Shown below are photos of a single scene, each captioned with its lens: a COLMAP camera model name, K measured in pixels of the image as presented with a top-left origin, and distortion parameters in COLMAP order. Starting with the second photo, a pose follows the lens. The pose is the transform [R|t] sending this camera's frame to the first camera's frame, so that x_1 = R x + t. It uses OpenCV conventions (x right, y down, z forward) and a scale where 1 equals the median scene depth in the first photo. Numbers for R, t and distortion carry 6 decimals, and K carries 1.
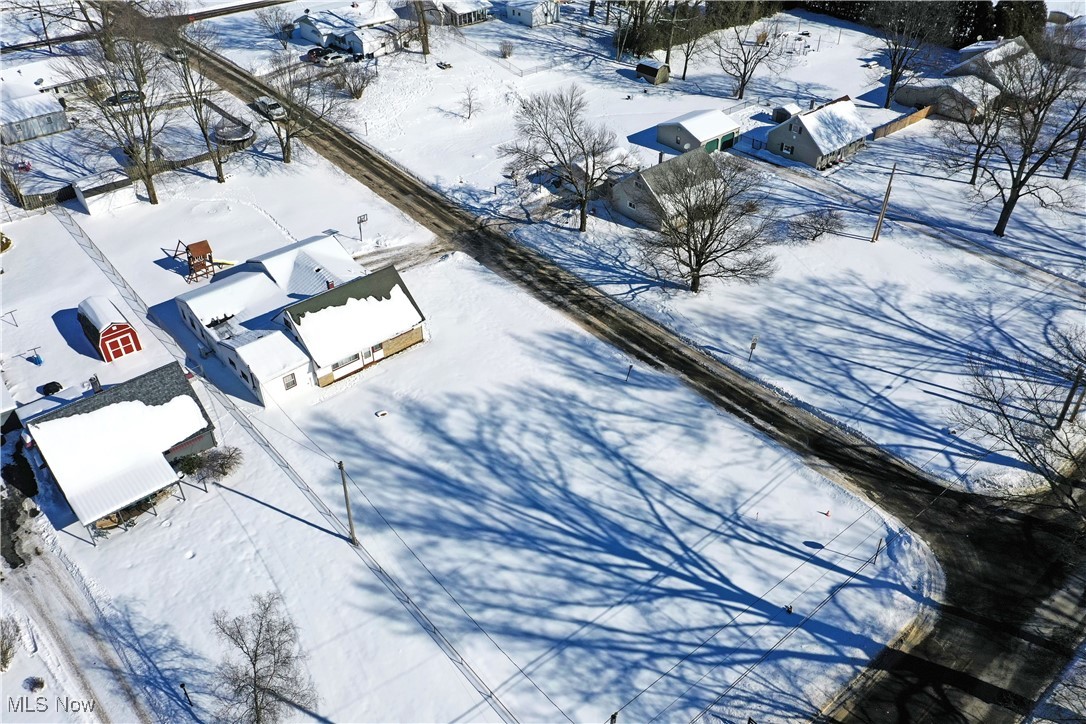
lens RADIAL K [[894.2, 0, 543.0], [0, 894.2, 362.0], [0, 0, 1]] dist [-0.004752, 0.069819]
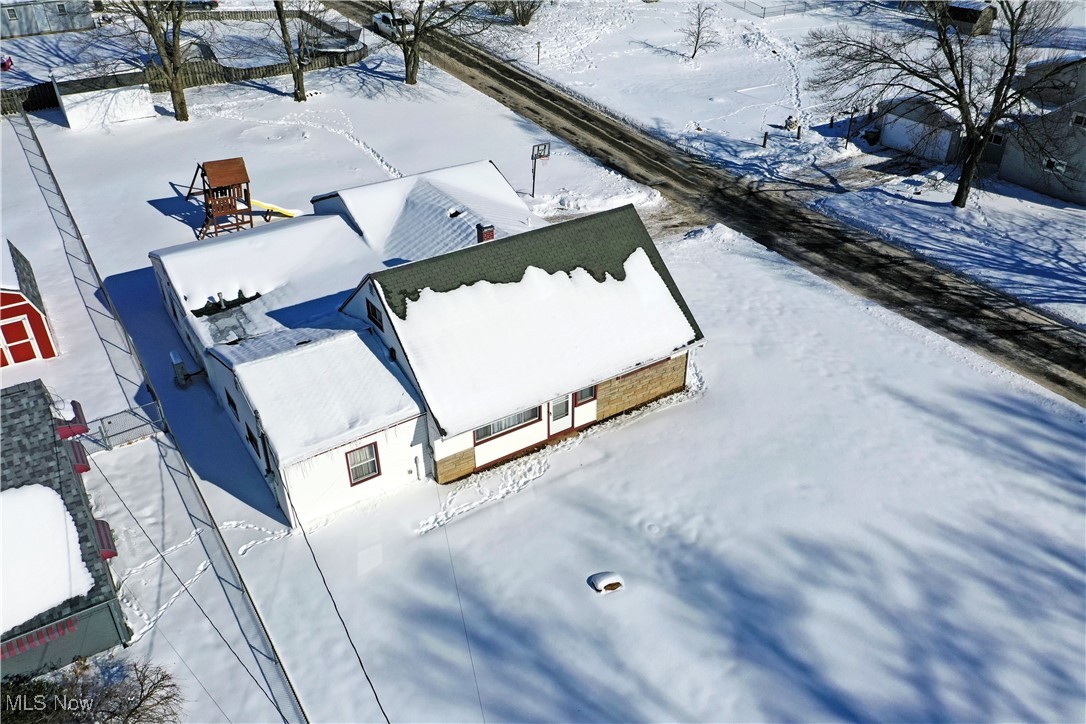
lens RADIAL K [[868.0, 0, 543.0], [0, 868.0, 362.0], [0, 0, 1]] dist [0.004363, 0.012138]
pose [[0.990830, 0.078016, -0.110311, -0.153856], [-0.086437, 0.993525, -0.073735, -0.000277], [0.103845, 0.082594, 0.991158, 0.576580]]
